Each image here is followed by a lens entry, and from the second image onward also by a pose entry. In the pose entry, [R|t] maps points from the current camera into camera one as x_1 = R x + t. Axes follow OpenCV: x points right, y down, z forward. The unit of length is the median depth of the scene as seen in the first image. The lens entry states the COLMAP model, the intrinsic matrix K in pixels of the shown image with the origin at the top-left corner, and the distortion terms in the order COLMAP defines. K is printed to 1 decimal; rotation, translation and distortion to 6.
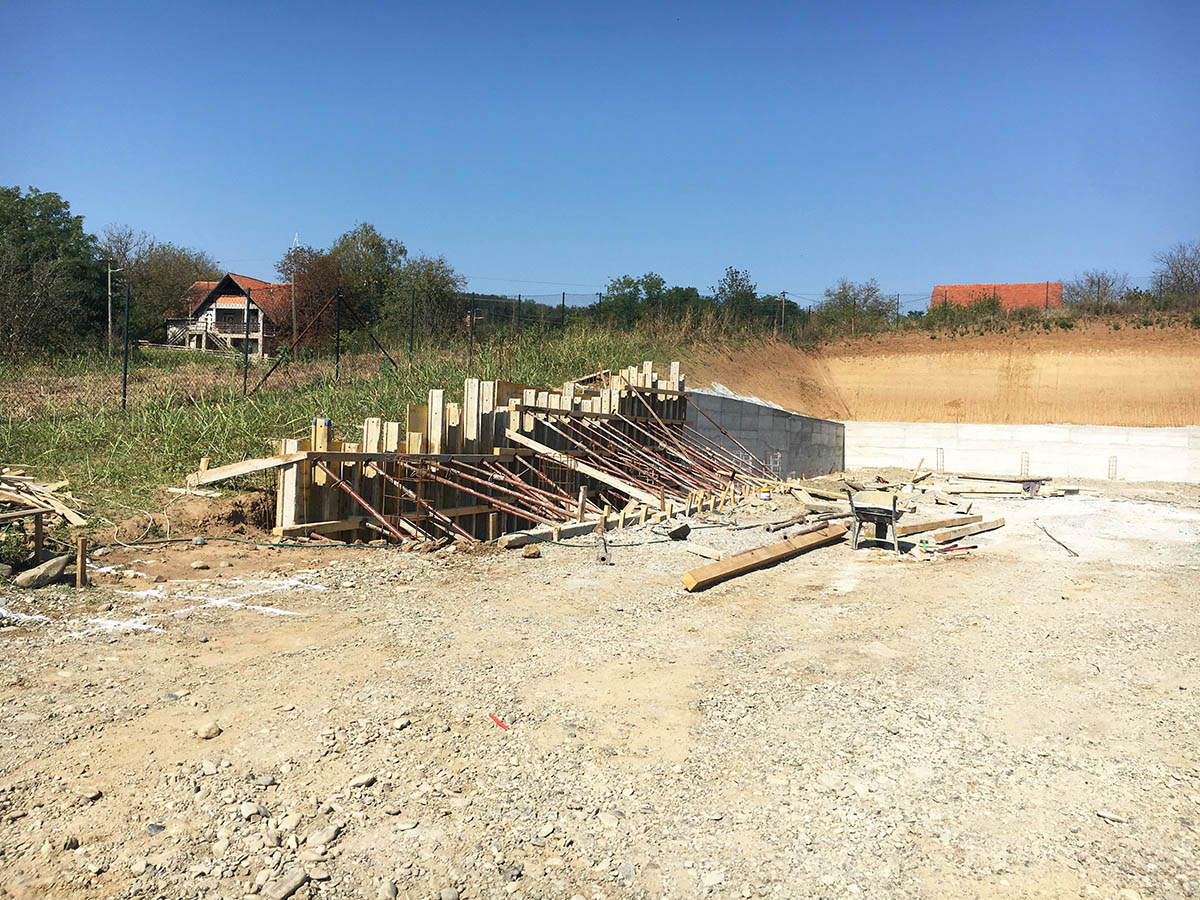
lens RADIAL K [[1013.2, 0, 599.3], [0, 1013.2, 443.0], [0, 0, 1]] dist [0.062986, -0.084528]
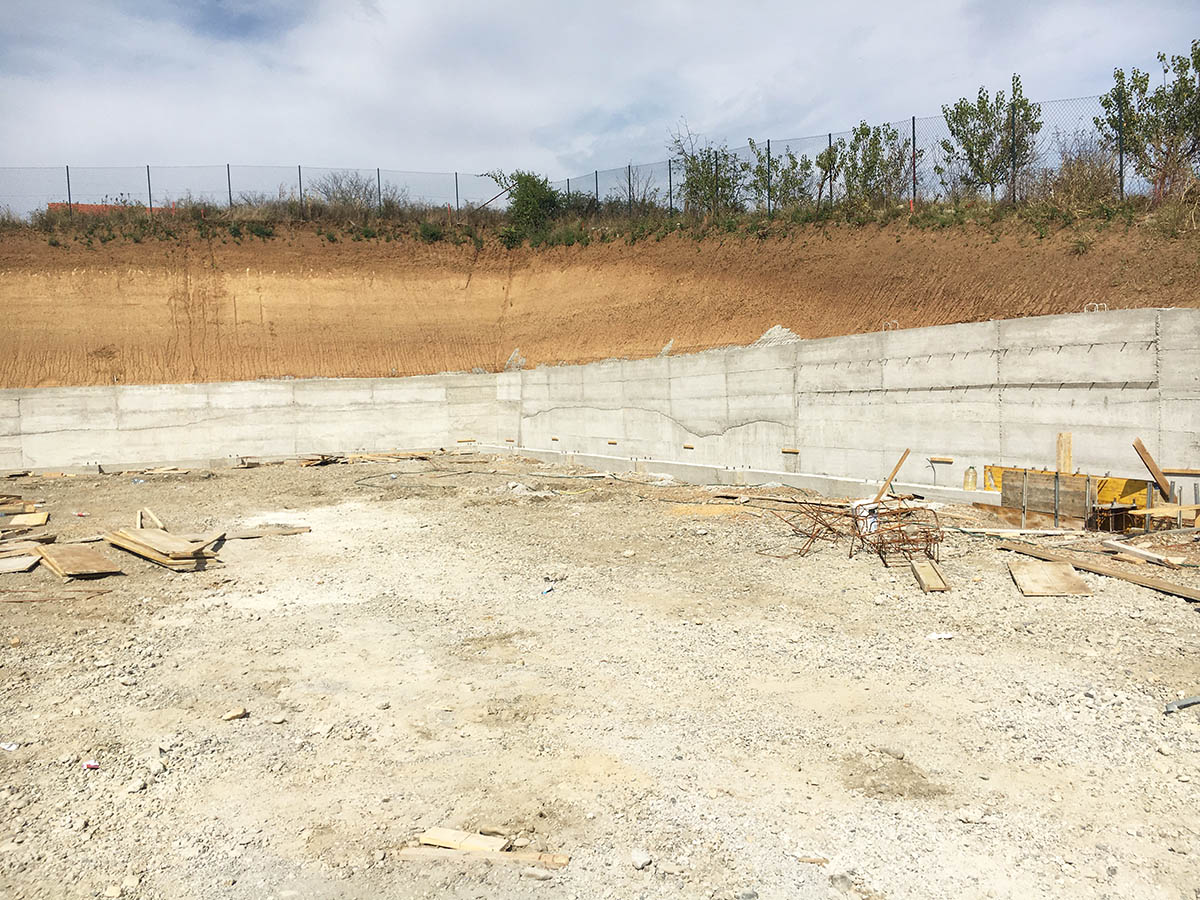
lens RADIAL K [[1013.2, 0, 600.0], [0, 1013.2, 450.1], [0, 0, 1]] dist [0.062986, -0.084528]
pose [[0.695678, -0.100119, 0.711342, 0.115965], [0.063838, 0.994938, 0.077602, -0.009500], [-0.715512, -0.008575, 0.698548, 0.366831]]
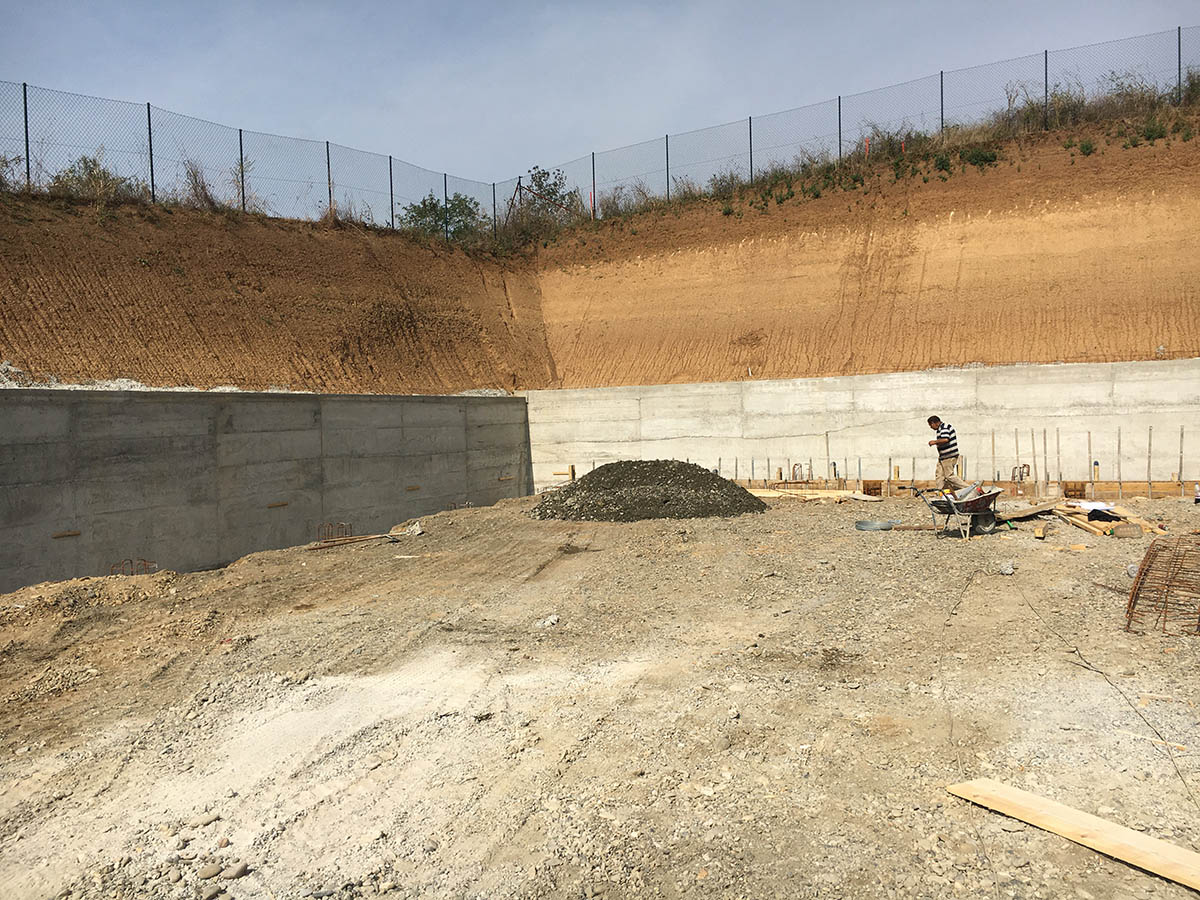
lens RADIAL K [[1013.2, 0, 599.0], [0, 1013.2, 450.3], [0, 0, 1]] dist [0.062986, -0.084528]
pose [[0.996884, -0.064090, -0.045997, 0.293414], [0.065376, 0.997495, 0.027022, -0.004253], [0.044150, -0.029945, 0.998576, 0.516115]]
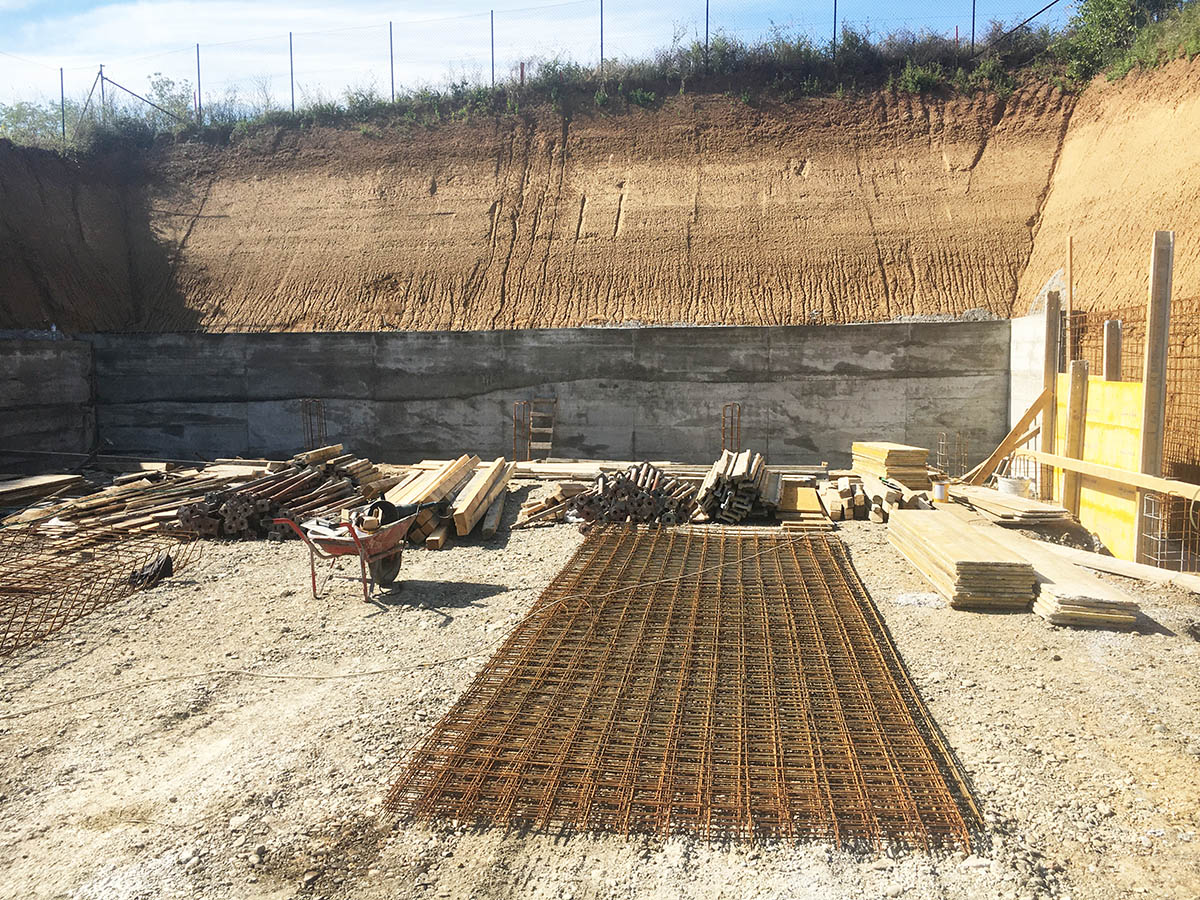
lens RADIAL K [[1013.2, 0, 600.5], [0, 1013.2, 443.7], [0, 0, 1]] dist [0.062986, -0.084528]
pose [[0.963037, -0.060761, 0.262426, 0.317105], [0.040954, 0.995929, 0.080300, -0.003979], [-0.266237, -0.066585, 0.961605, 0.579229]]
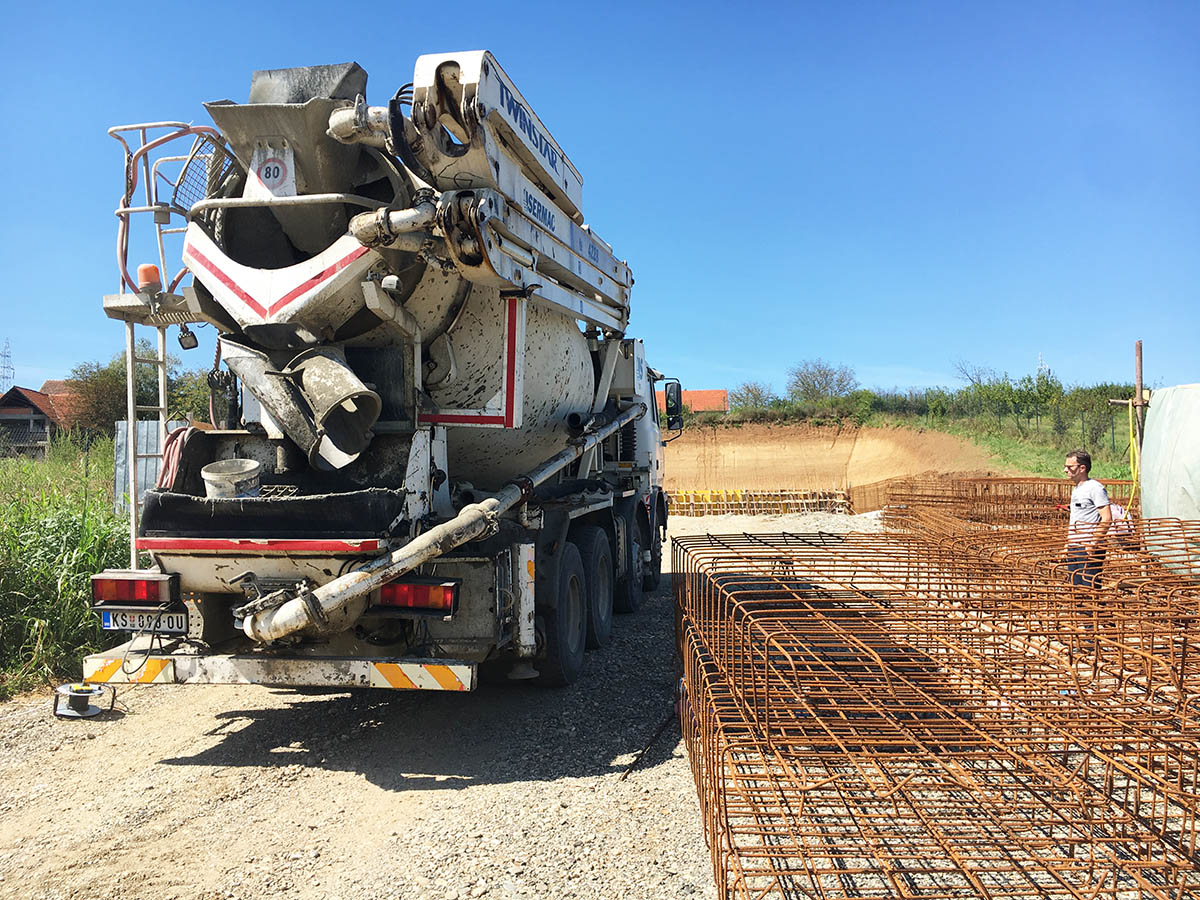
lens RADIAL K [[1000.0, 0, 597.9], [0, 1000.0, 450.9], [0, 0, 1]] dist [0.004424, 0.000363]
pose [[0.955116, -0.024938, 0.295182, -0.169315], [0.049493, 0.995878, -0.076008, 0.021966], [-0.292070, 0.087206, 0.952413, -0.325304]]
